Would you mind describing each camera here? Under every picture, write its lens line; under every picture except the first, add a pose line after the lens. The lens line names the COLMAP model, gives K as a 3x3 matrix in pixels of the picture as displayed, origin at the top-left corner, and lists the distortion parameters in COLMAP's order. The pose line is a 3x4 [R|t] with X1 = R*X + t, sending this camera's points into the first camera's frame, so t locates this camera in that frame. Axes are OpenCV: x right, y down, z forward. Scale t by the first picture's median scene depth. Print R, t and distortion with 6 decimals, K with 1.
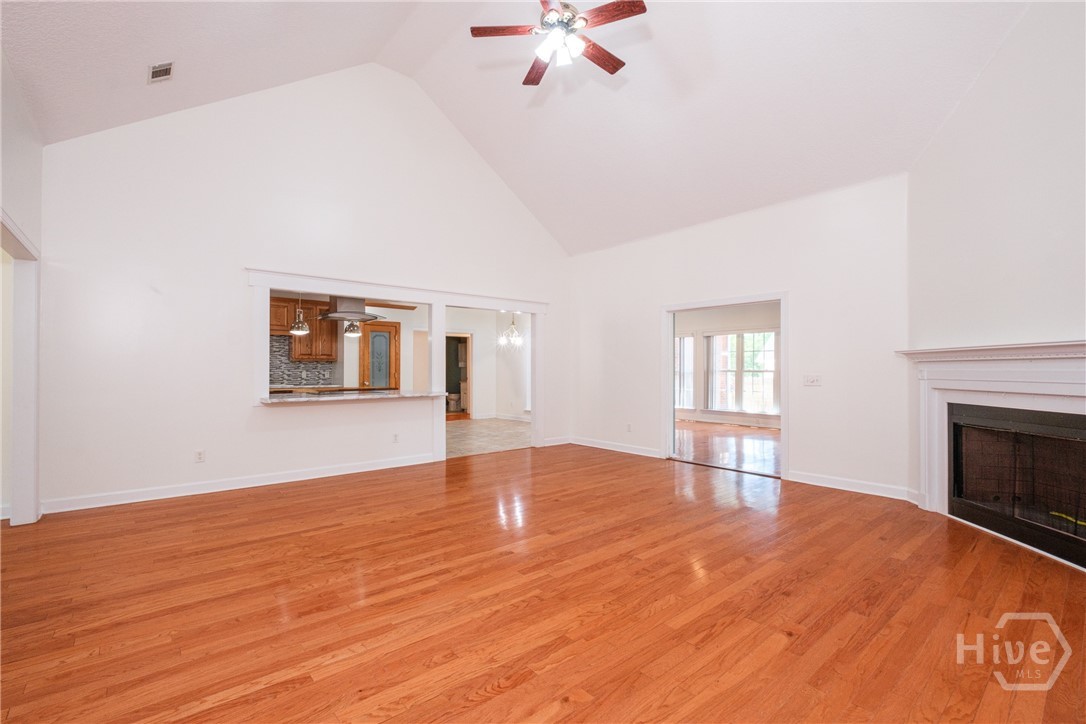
lens RADIAL K [[479.8, 0, 531.7], [0, 479.8, 364.5], [0, 0, 1]] dist [-0.001481, -0.001755]
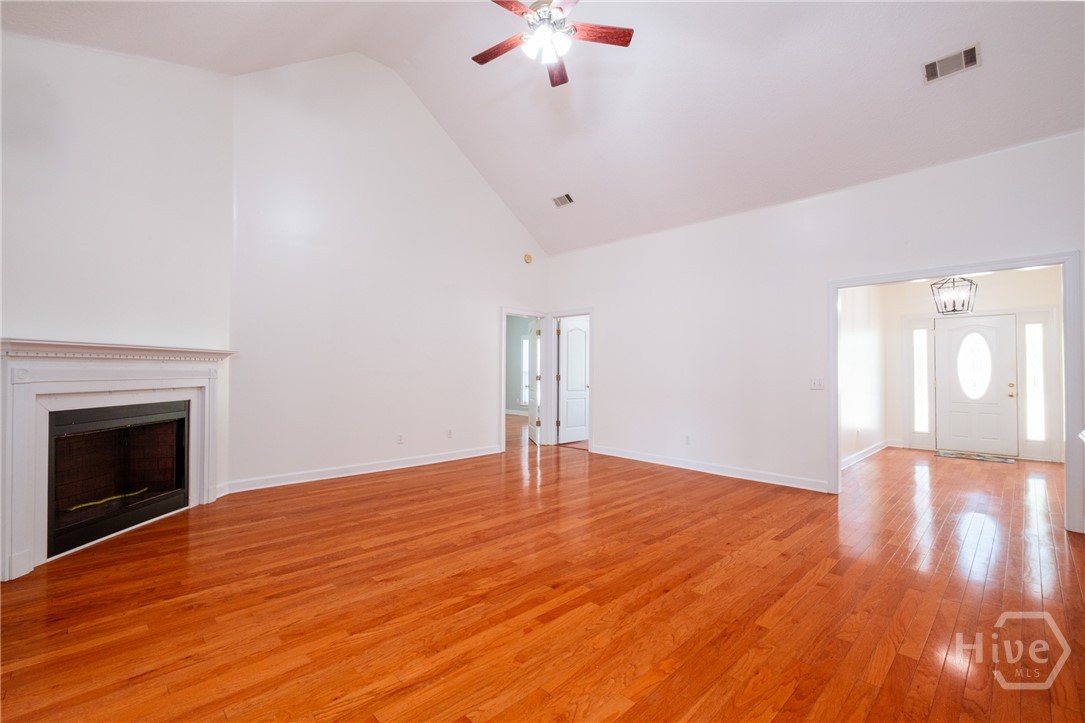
lens RADIAL K [[479.4, 0, 541.9], [0, 479.4, 365.0], [0, 0, 1]] dist [-0.001481, -0.001755]
pose [[-0.996036, -0.007224, -0.088659, 0.154559], [-0.005287, 0.999742, -0.022072, 0.012573], [0.088796, -0.021516, -0.995817, 2.018303]]
